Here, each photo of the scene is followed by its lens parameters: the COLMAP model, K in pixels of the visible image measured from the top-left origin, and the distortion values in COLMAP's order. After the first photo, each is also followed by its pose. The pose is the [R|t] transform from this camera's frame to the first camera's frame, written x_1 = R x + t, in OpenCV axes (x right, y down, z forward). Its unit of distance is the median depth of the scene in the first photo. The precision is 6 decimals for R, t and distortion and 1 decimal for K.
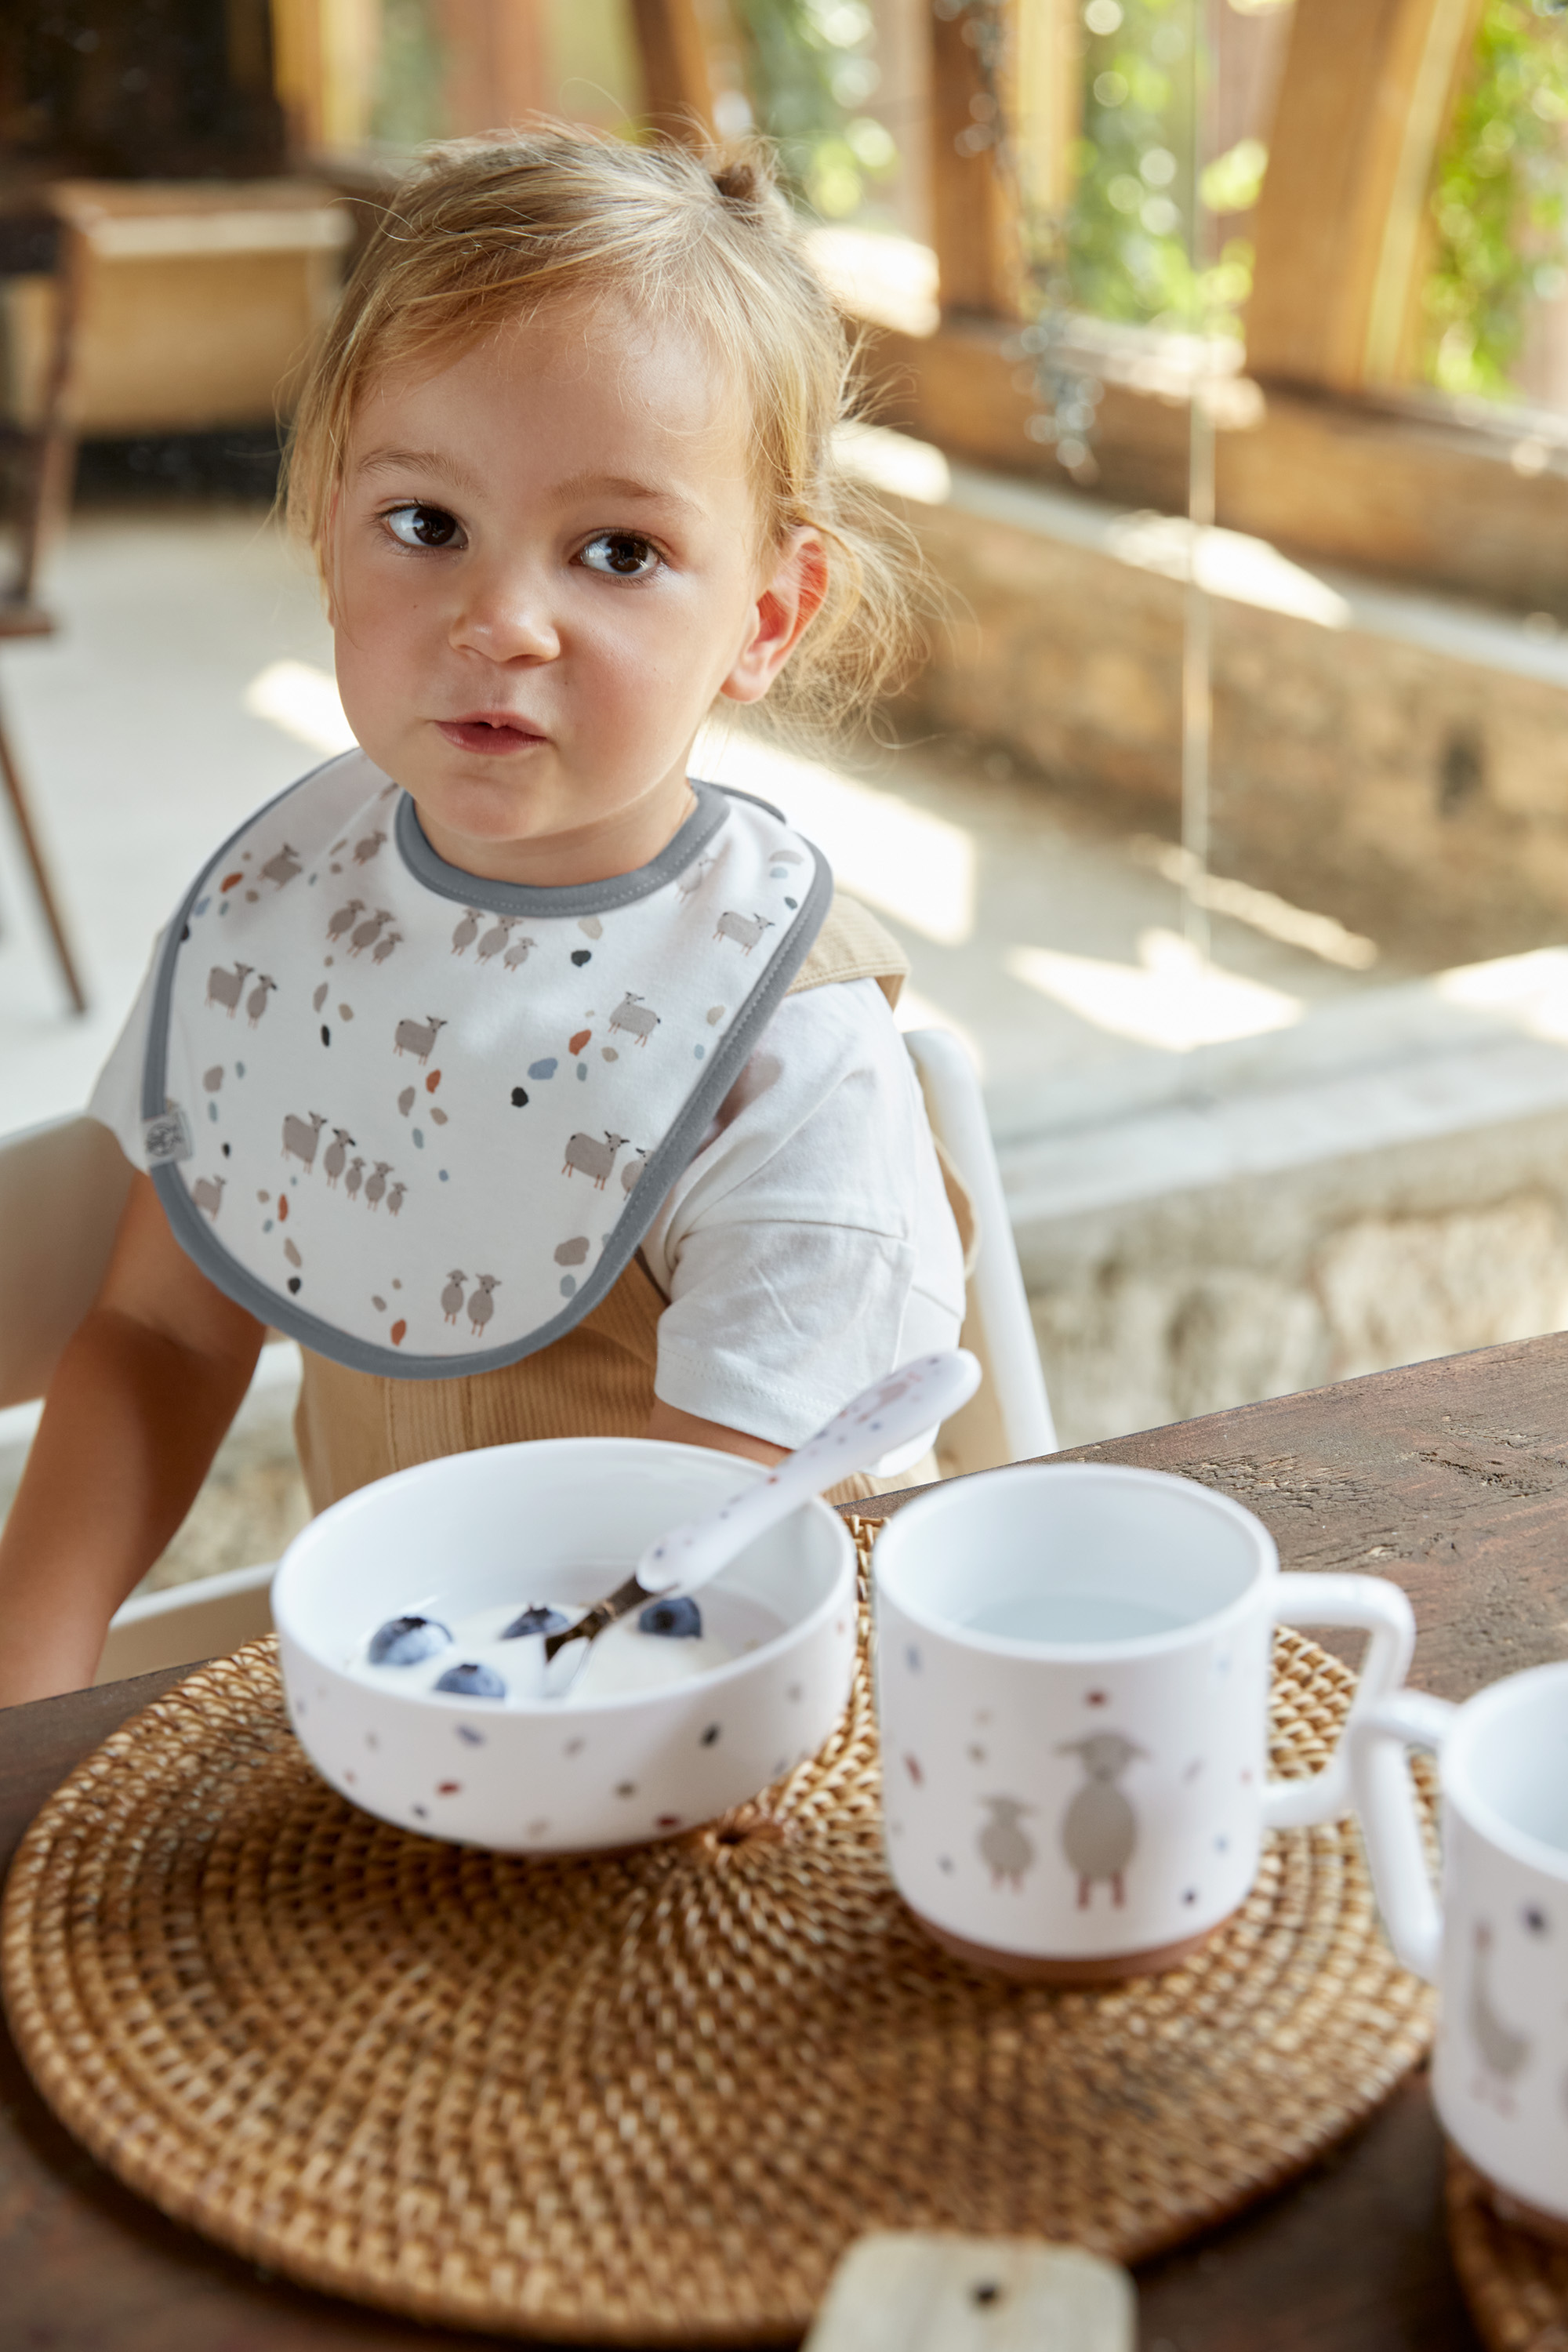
lens RADIAL K [[3386.8, 0, 800.5], [0, 3386.8, 1159.1], [0, 0, 1]] dist [-0.038786, 0.000000]
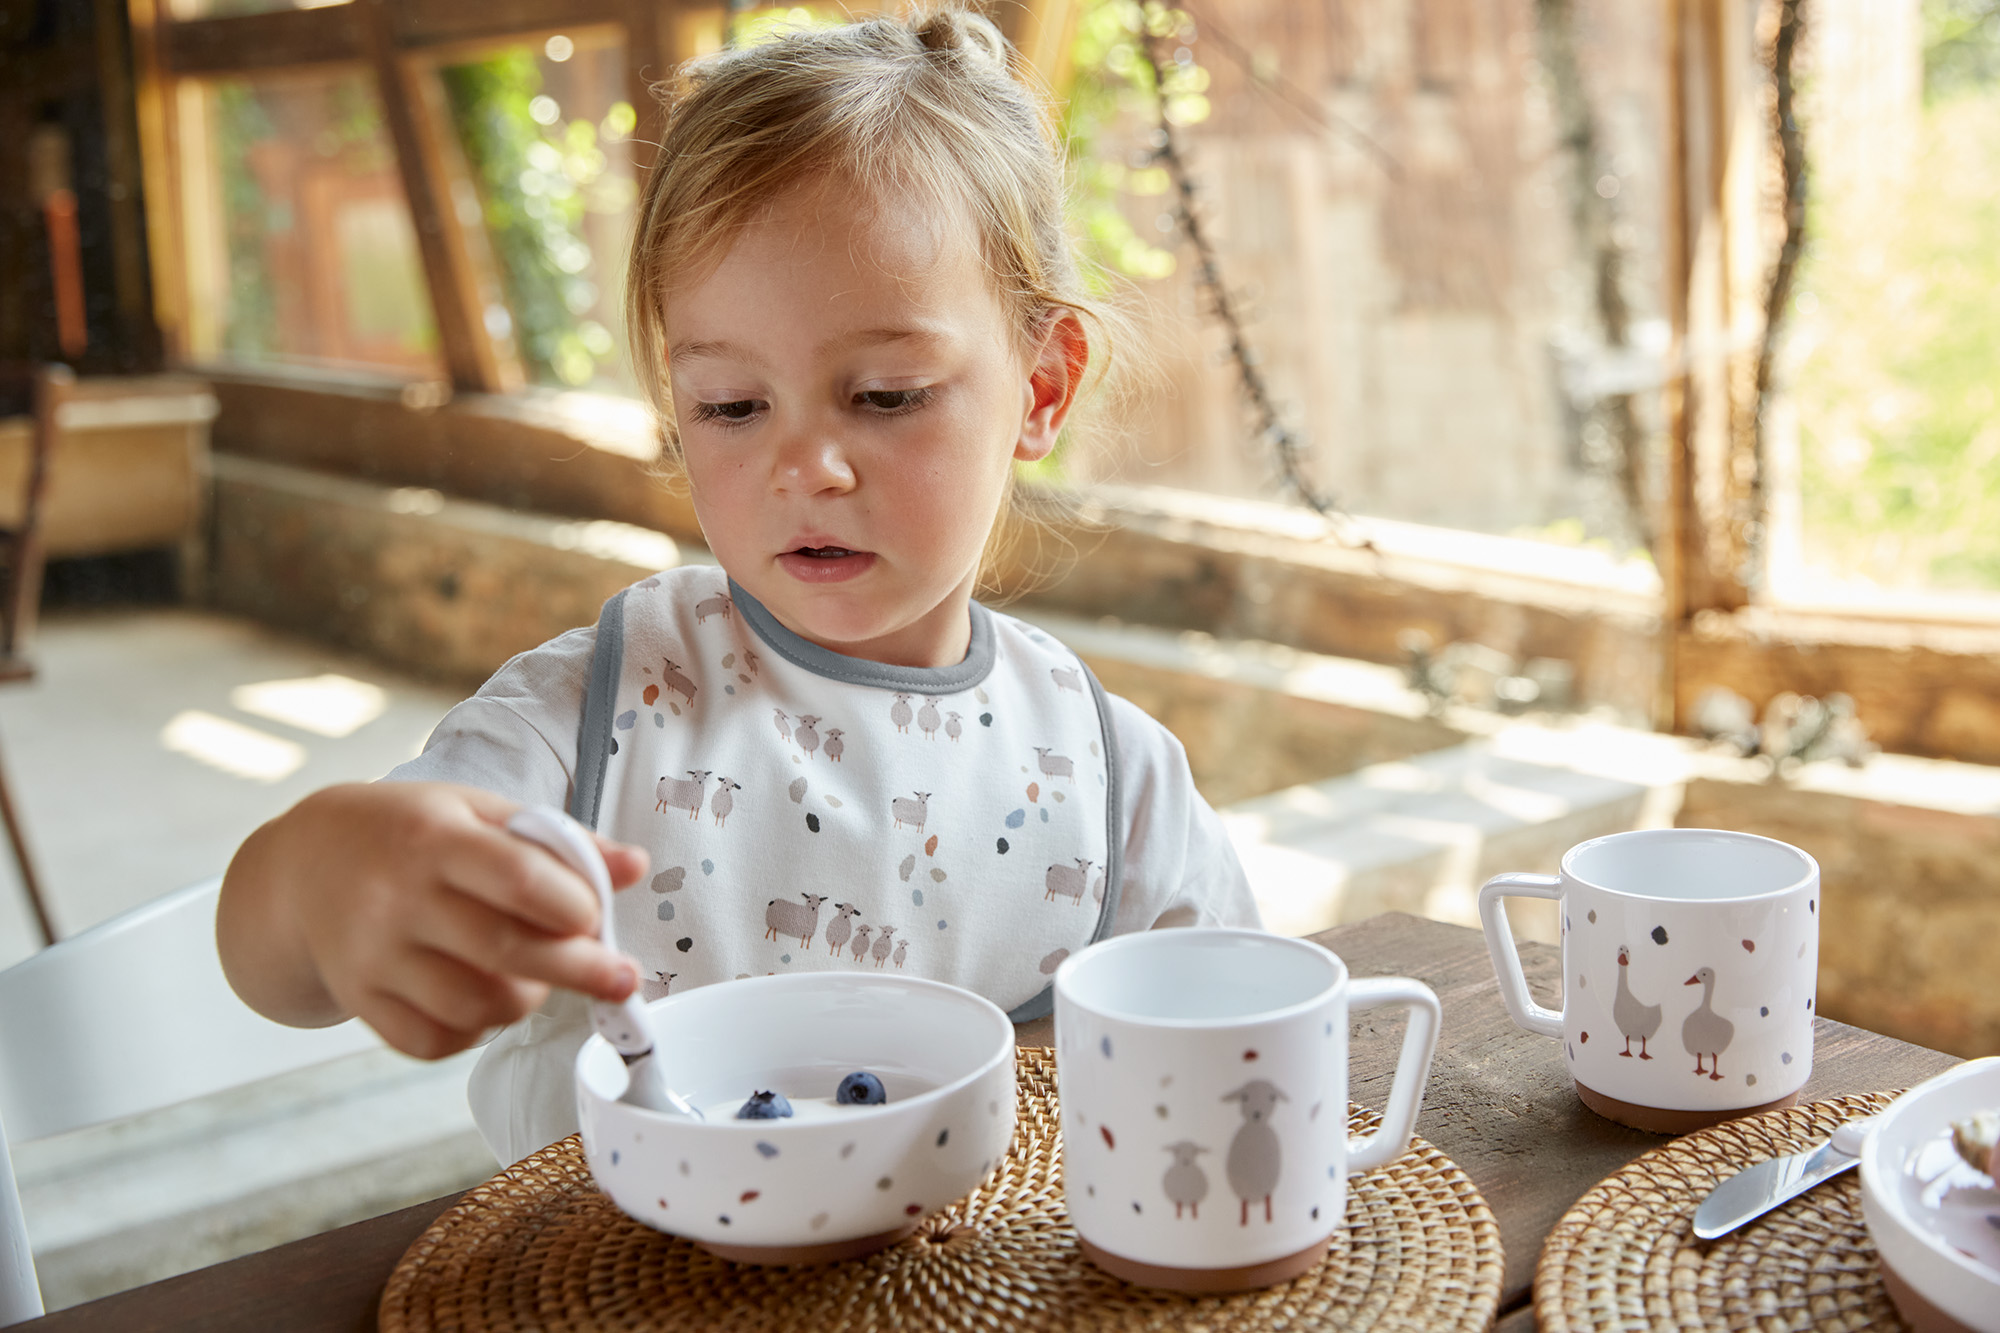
lens RADIAL K [[2427.0, 0, 1021.8], [0, 2427.0, 651.6], [0, 0, 1]] dist [-0.048644, 0.000000]
pose [[0.976676, -0.049243, 0.208998, -0.169415], [0.086145, 0.981442, -0.171323, 0.135902], [-0.196682, 0.185331, 0.962792, 0.040887]]
